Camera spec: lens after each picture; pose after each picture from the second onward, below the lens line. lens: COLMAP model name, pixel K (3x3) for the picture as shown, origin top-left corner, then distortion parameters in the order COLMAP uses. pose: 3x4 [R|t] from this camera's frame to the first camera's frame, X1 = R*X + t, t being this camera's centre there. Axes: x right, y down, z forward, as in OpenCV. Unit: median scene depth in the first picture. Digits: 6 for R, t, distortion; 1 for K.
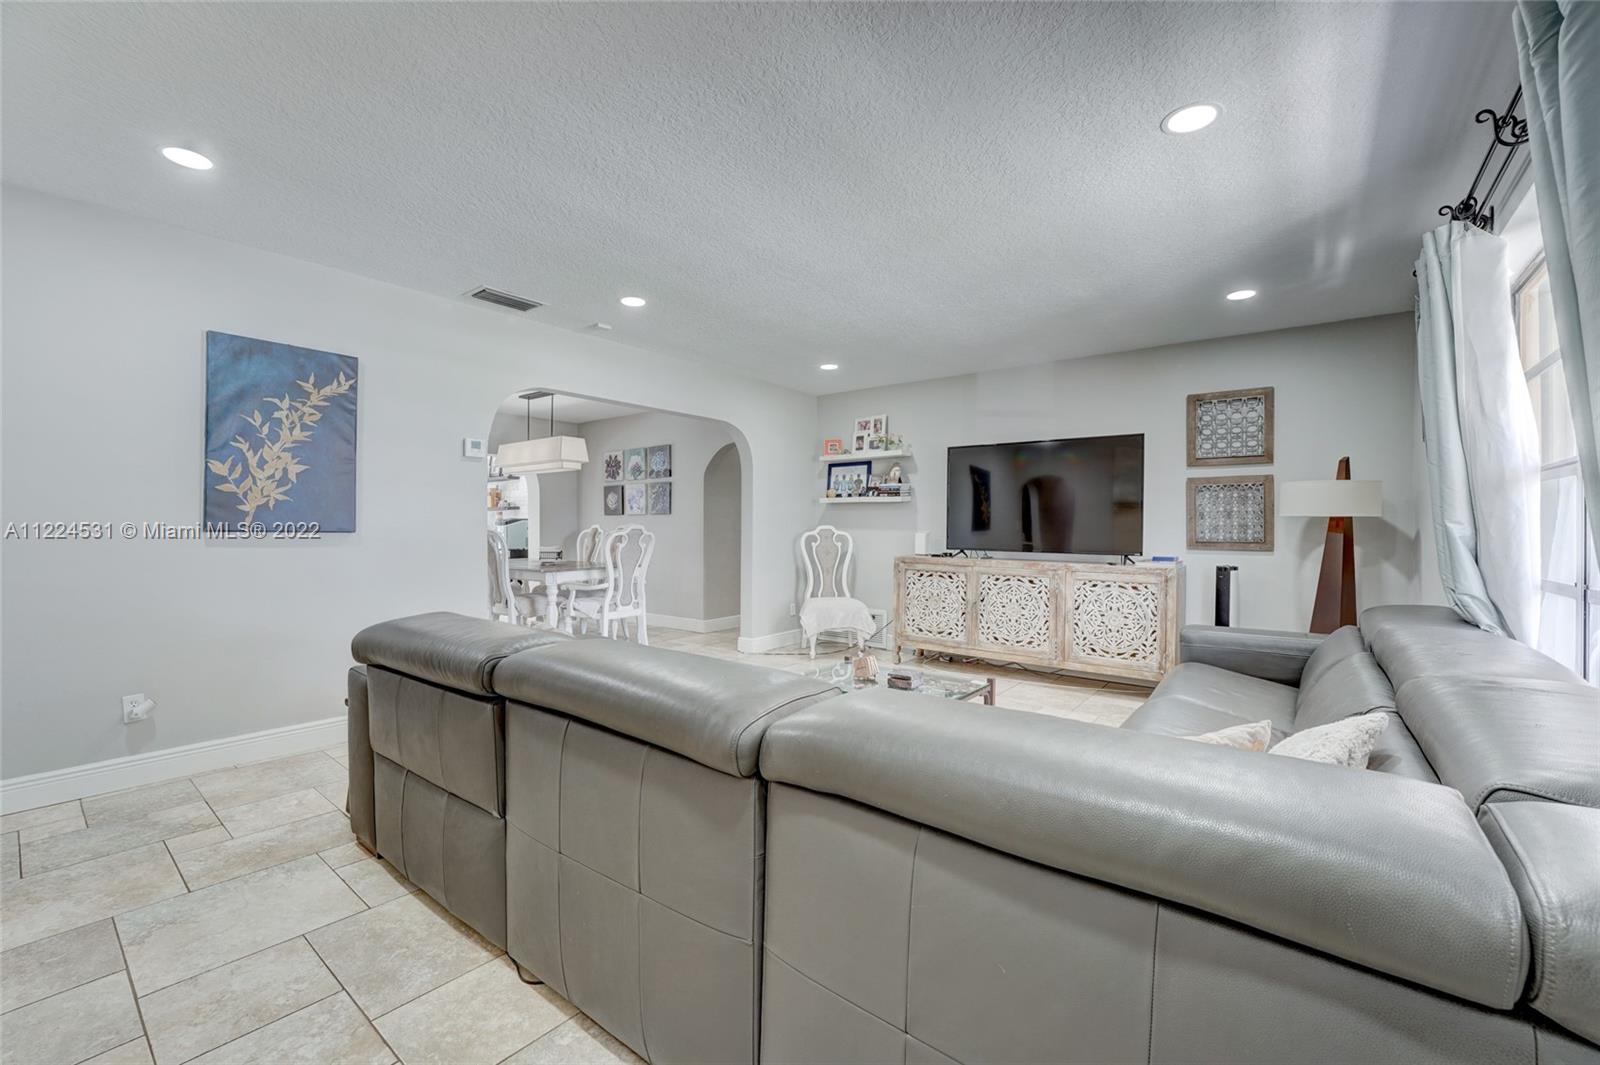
lens RADIAL K [[651.6, 0, 795.5], [0, 651.6, 533.2], [0, 0, 1]] dist [-0.026828, 0.002472]
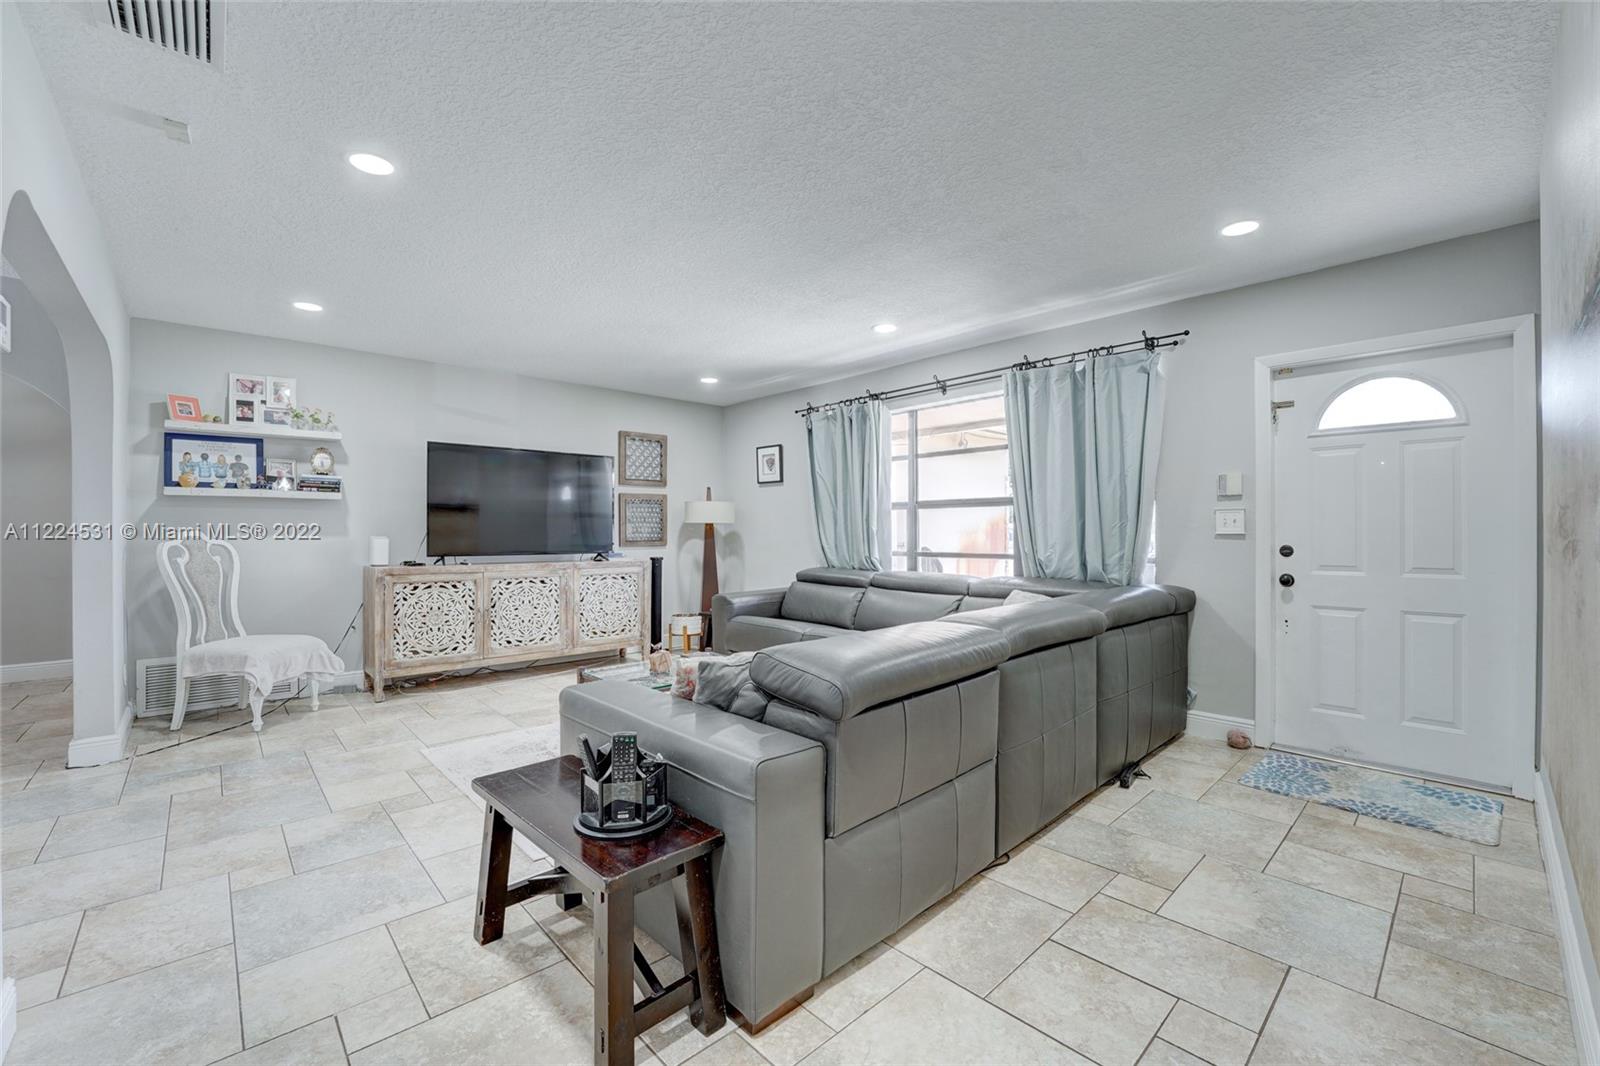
lens RADIAL K [[653.4, 0, 798.7], [0, 653.4, 530.9], [0, 0, 1]] dist [-0.029298, 0.003358]
pose [[0.151922, -0.007556, 0.988364, -0.491902], [0.012467, 0.999906, 0.005728, -0.007879], [-0.988314, 0.011451, 0.152001, 0.322792]]
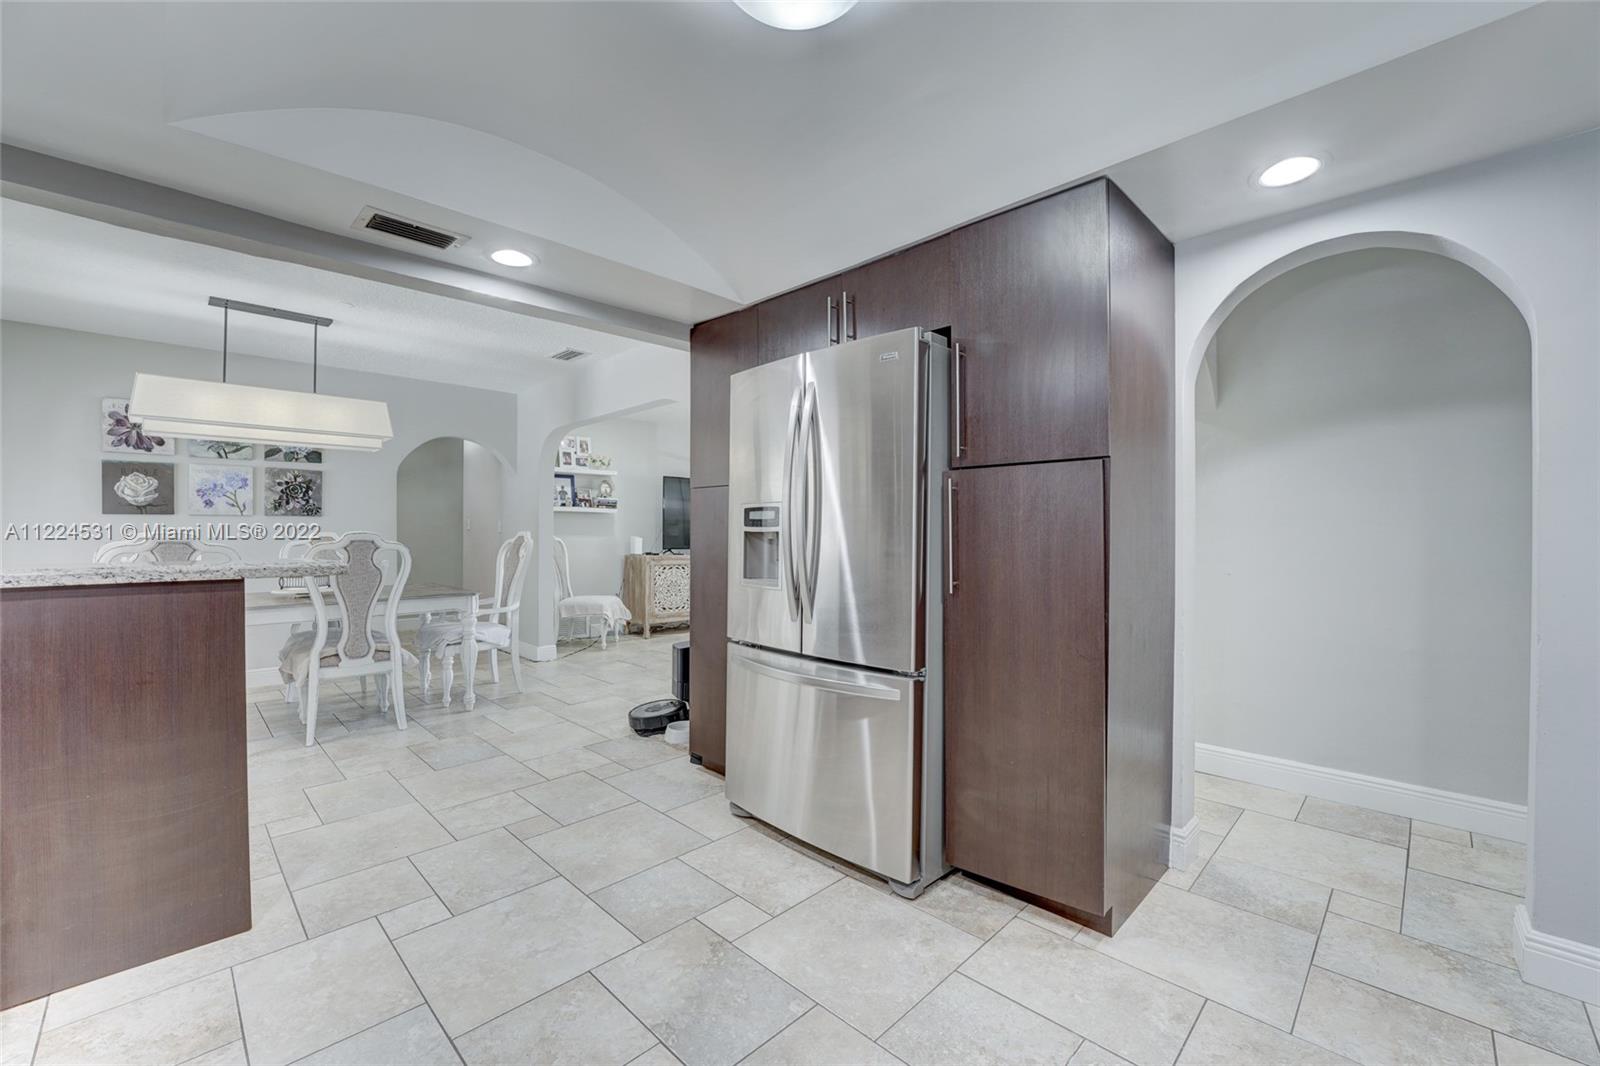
lens RADIAL K [[653.4, 0, 793.6], [0, 653.4, 527.2], [0, 0, 1]] dist [-0.029298, 0.003358]
pose [[0.118937, 0.005163, 0.992888, -0.980982], [0.012064, 0.999905, -0.006645, -0.008263], [-0.992828, 0.012768, 0.118864, 0.490075]]
